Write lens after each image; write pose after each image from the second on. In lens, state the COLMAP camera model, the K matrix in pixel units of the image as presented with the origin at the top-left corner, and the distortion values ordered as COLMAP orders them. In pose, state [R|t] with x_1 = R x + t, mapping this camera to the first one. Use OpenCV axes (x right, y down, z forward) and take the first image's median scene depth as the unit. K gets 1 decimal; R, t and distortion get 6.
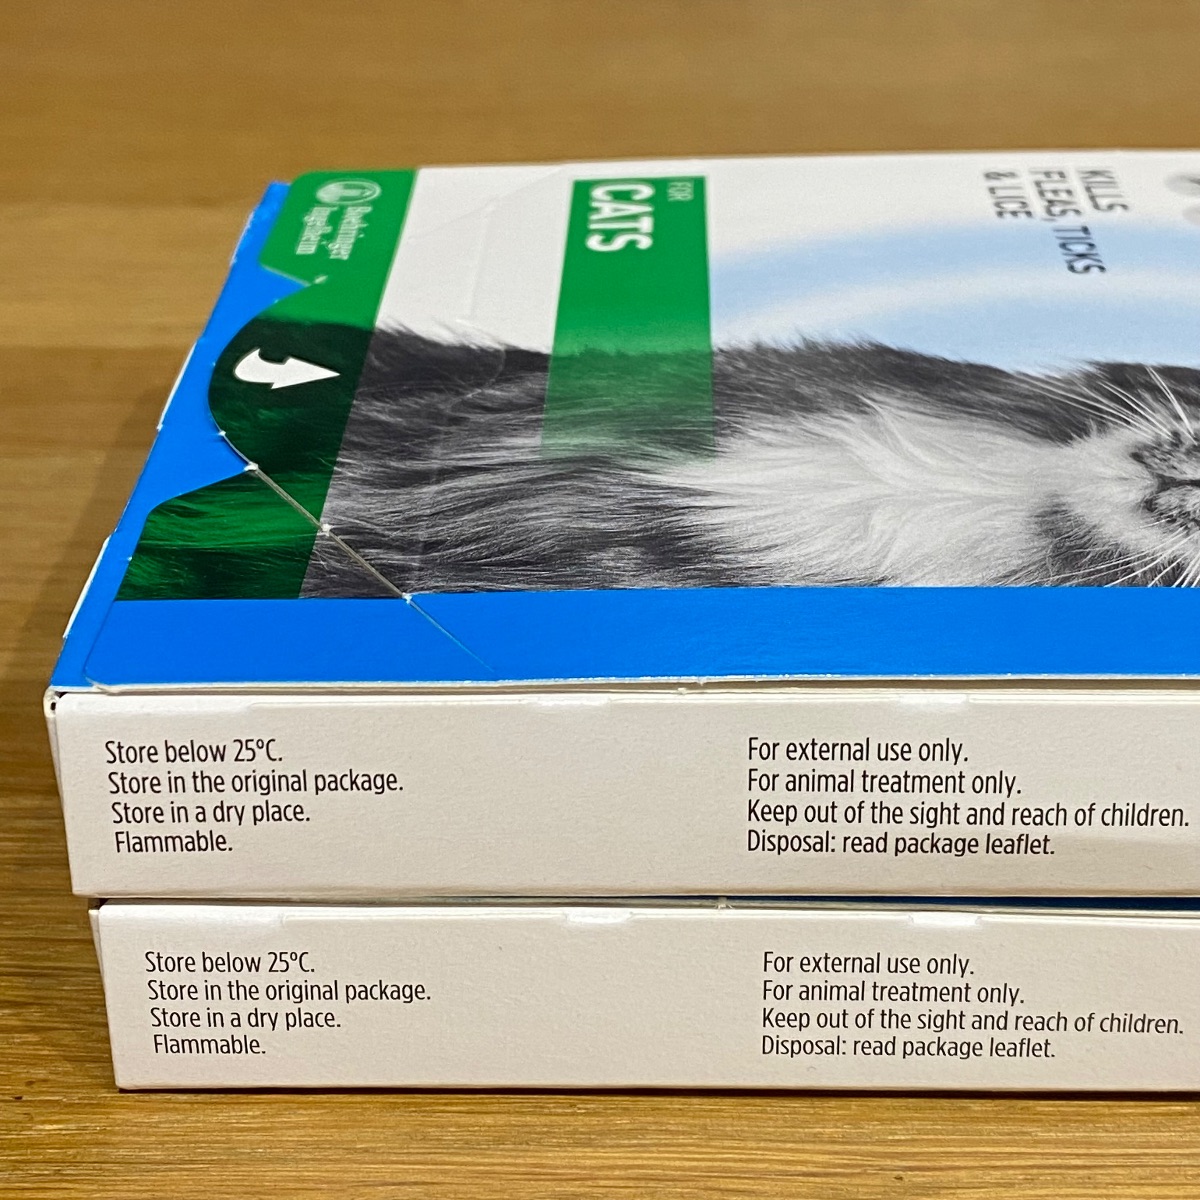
lens RADIAL K [[2402.4, 0, 571.5], [0, 2402.4, 599.6], [0, 0, 1]] dist [0.126437, -0.448489]
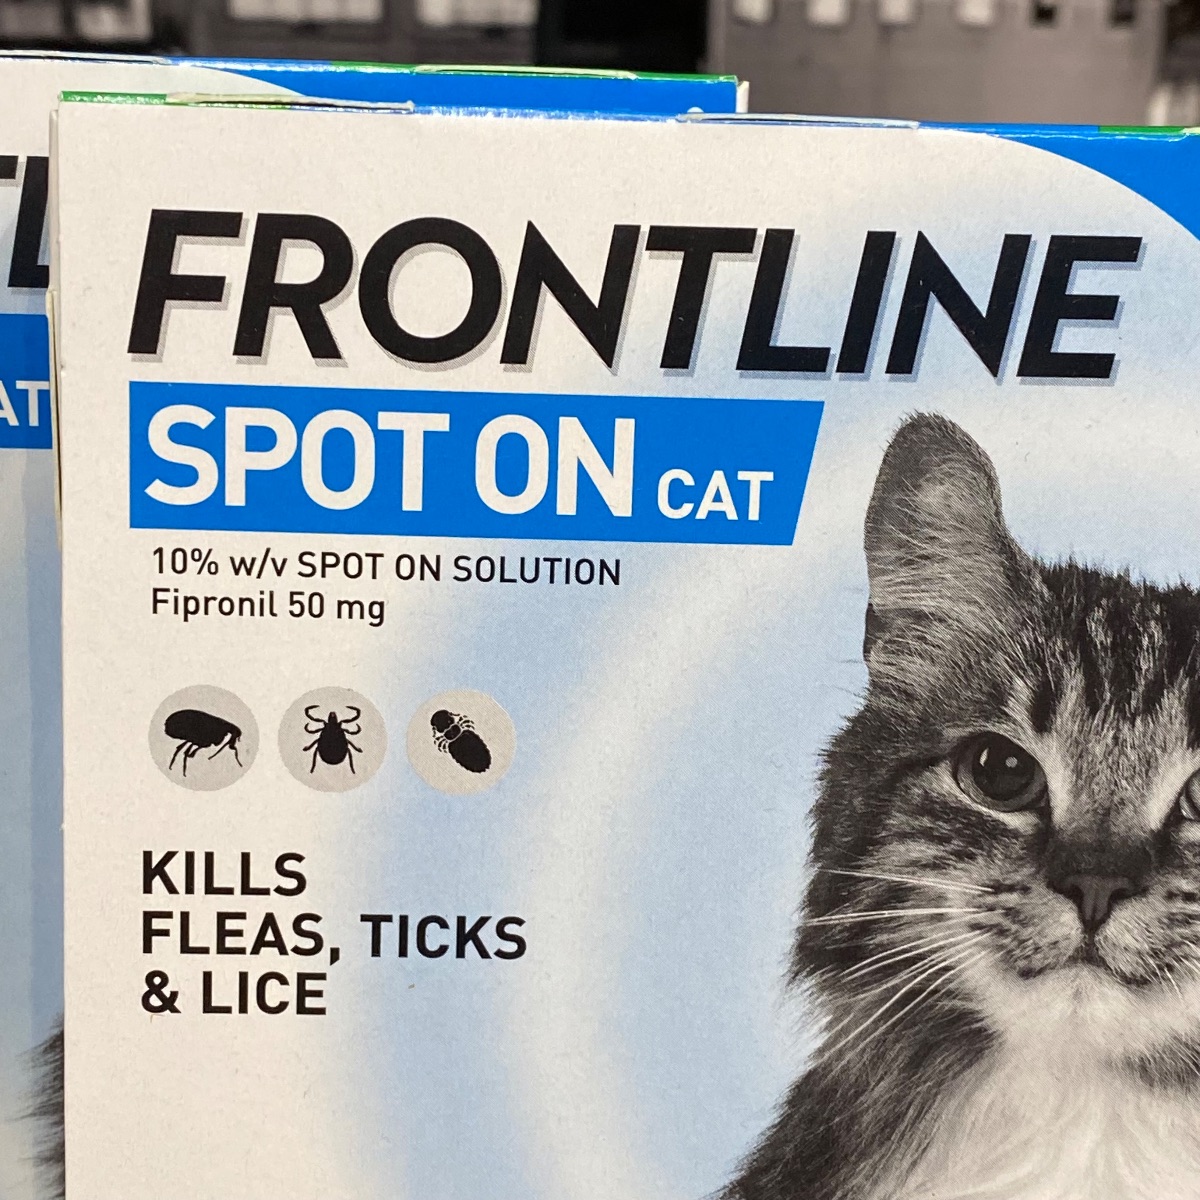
lens RADIAL K [[2497.4, 0, 575.9], [0, 2497.4, 600.3], [0, 0, 1]] dist [0.215495, -0.775487]
pose [[-0.008056, -0.981409, -0.191757, 0.579503], [0.453169, -0.174524, 0.874174, -1.012438], [-0.891388, -0.079856, 0.446150, 0.710260]]
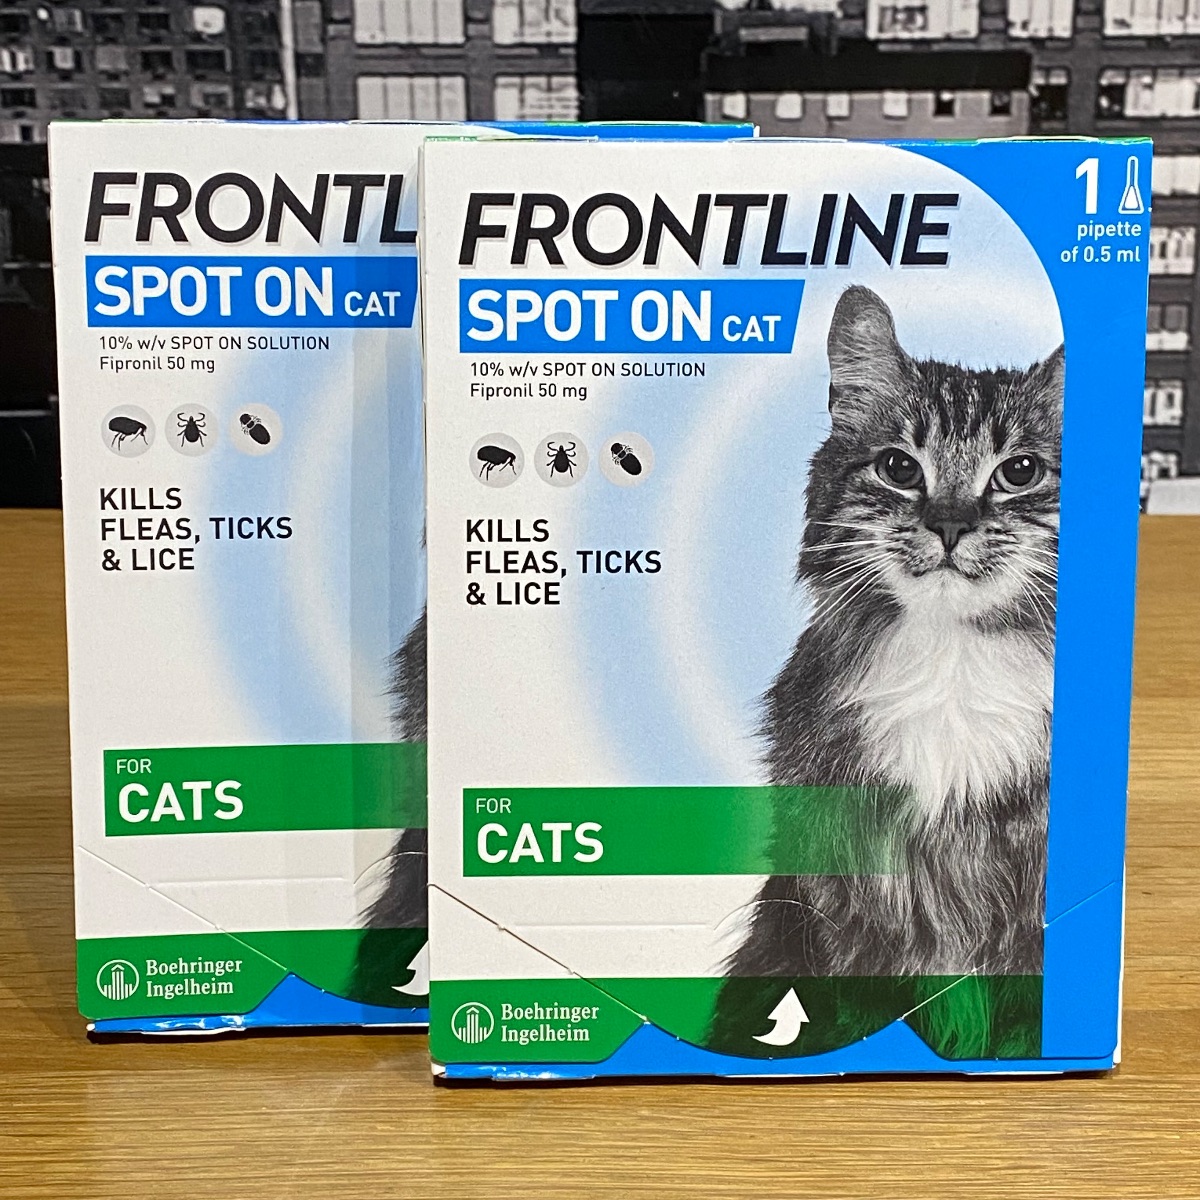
lens RADIAL K [[2486.9, 0, 581.3], [0, 2486.9, 587.2], [0, 0, 1]] dist [0.186130, -0.492104]
pose [[-0.034177, -0.989624, -0.139557, 0.507960], [0.434746, -0.140456, 0.889533, -1.941452], [-0.899905, -0.030270, 0.435035, 0.368995]]
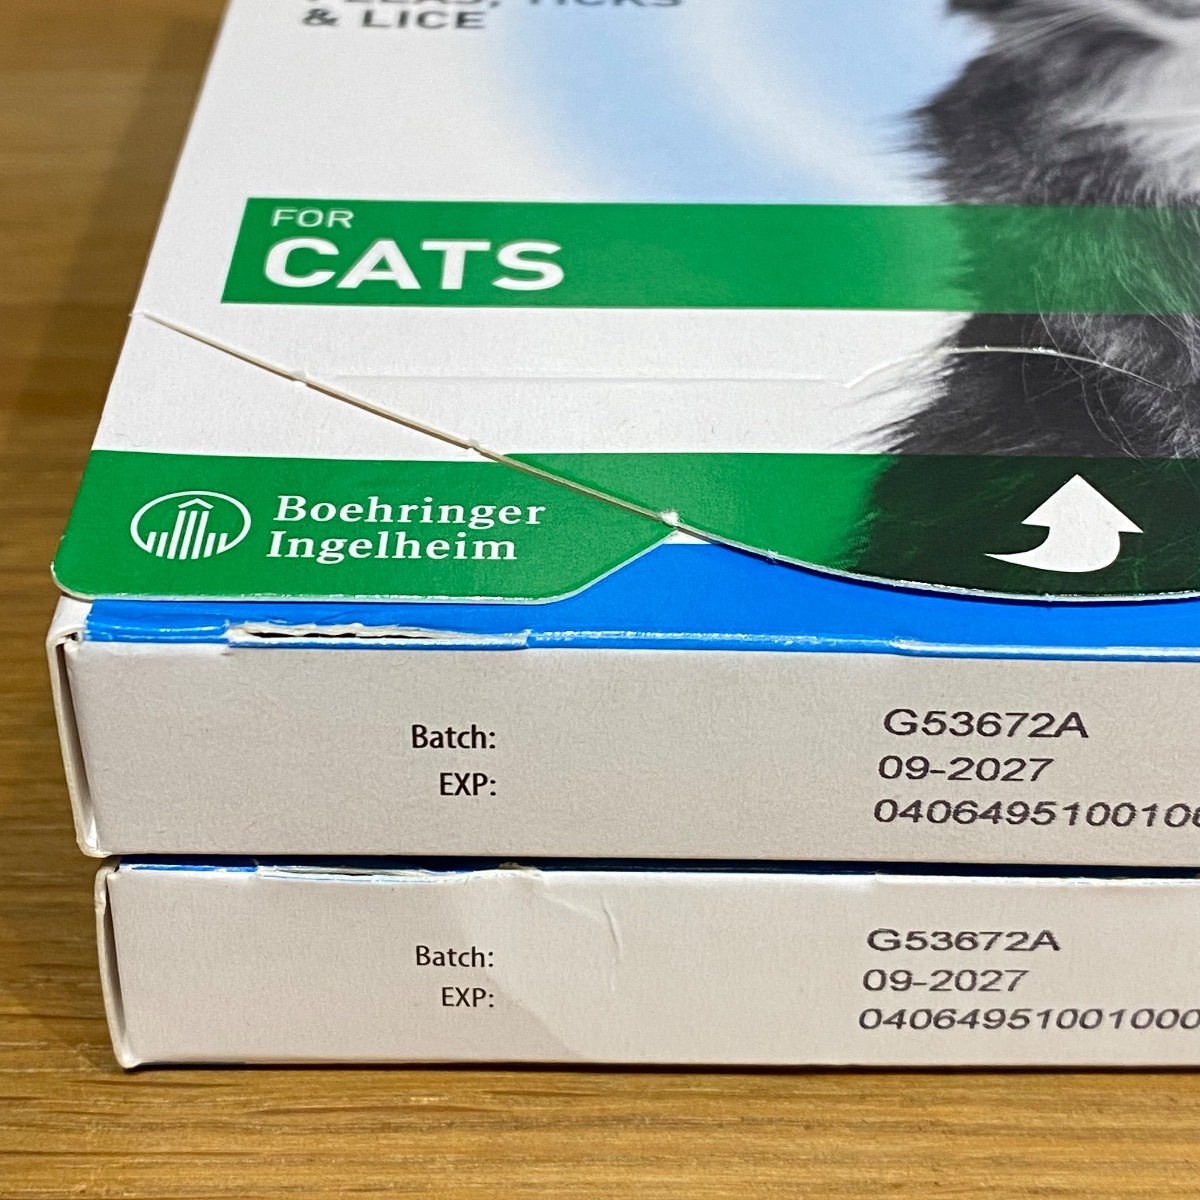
lens RADIAL K [[2382.8, 0, 594.8], [0, 2382.8, 561.0], [0, 0, 1]] dist [0.192748, -0.536033]
pose [[-0.029512, -0.561282, 0.827099, -0.704773], [0.468048, 0.723379, 0.507597, -0.512297], [-0.883210, 0.402102, 0.241358, 1.054950]]
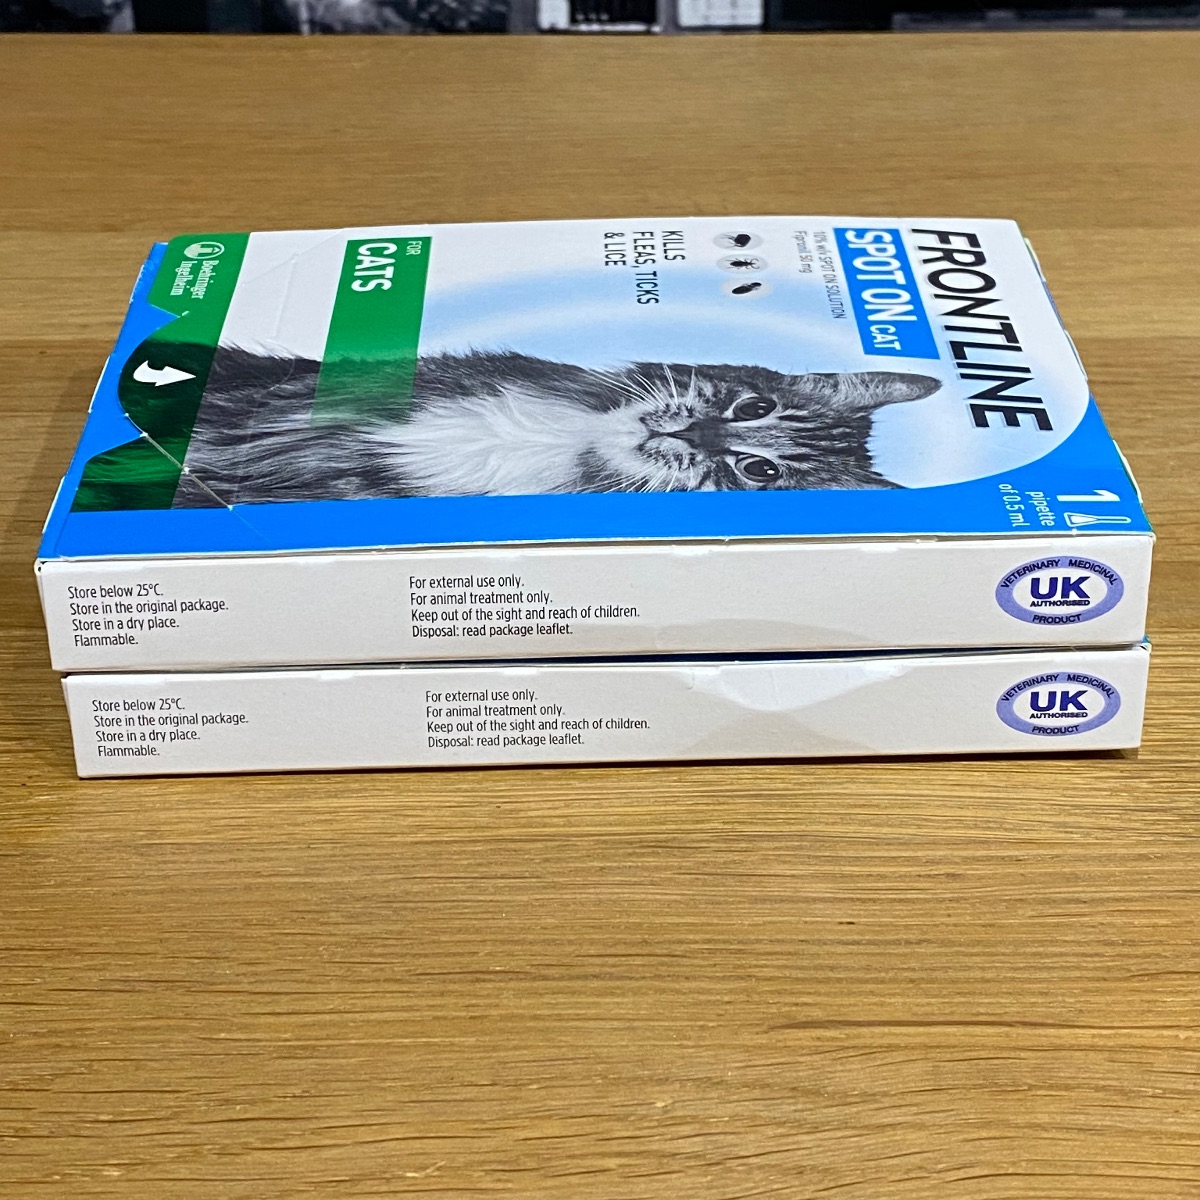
lens RADIAL K [[2382.8, 0, 594.8], [0, 2382.8, 561.0], [0, 0, 1]] dist [0.192748, -0.536033]
pose [[0.998799, -0.024486, 0.042437, 0.119762], [0.023397, 0.999389, 0.025975, -0.000848], [-0.043047, -0.024951, 0.998761, -0.768067]]
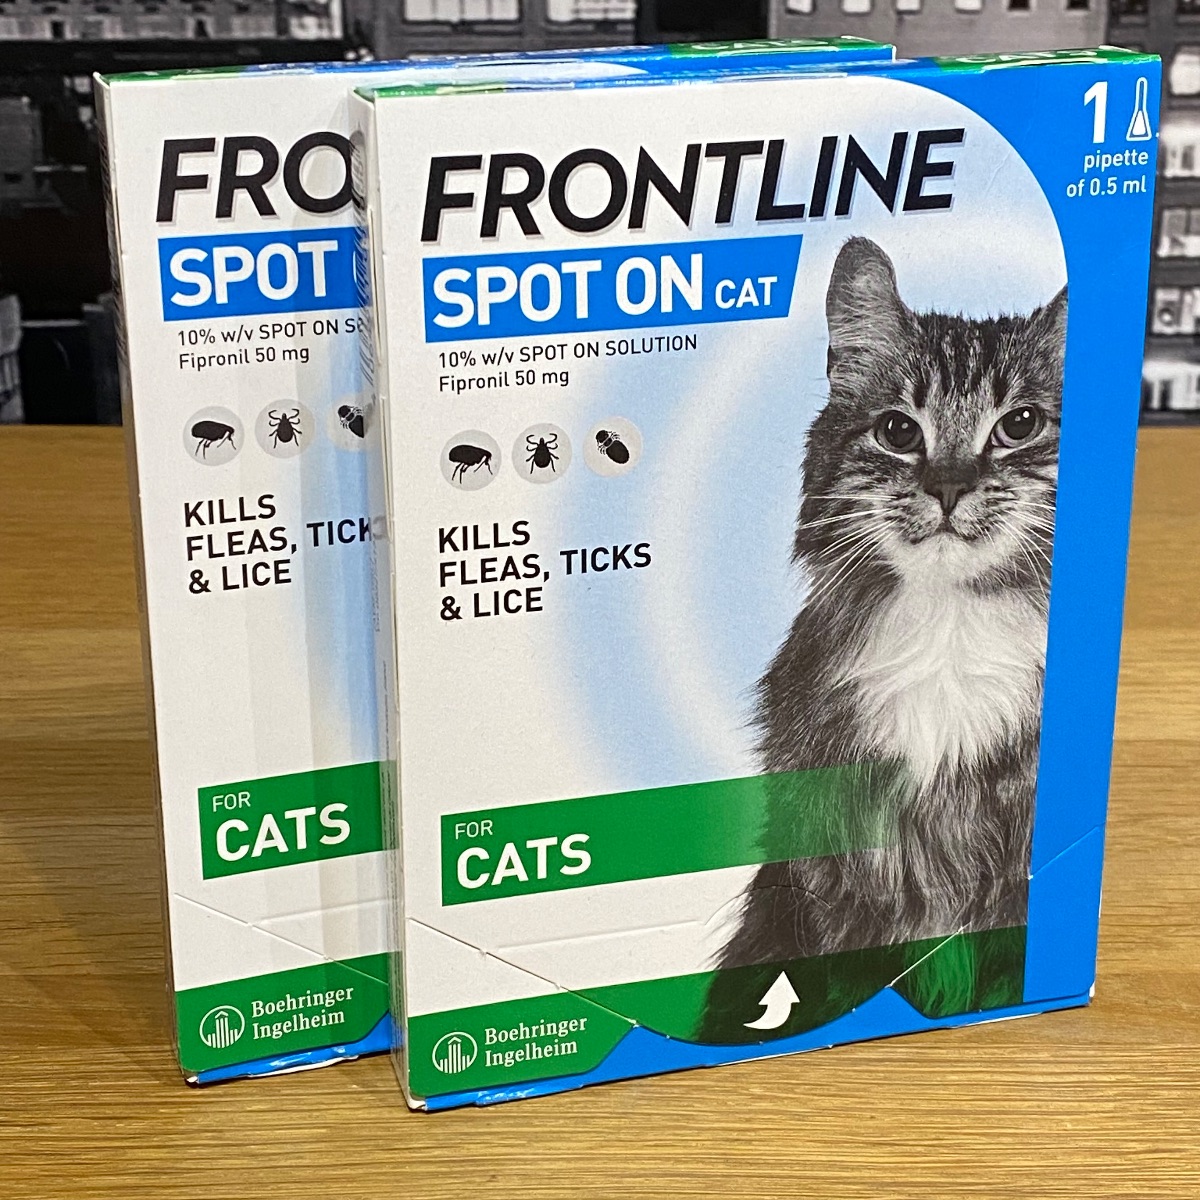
lens RADIAL K [[2484.3, 0, 612.5], [0, 2484.3, 600.4], [0, 0, 1]] dist [0.209626, -0.721525]
pose [[-0.042142, -0.942575, -0.331324, 0.806884], [0.199848, -0.332869, 0.921553, -1.804018], [-0.978920, -0.027378, 0.202399, 0.838076]]
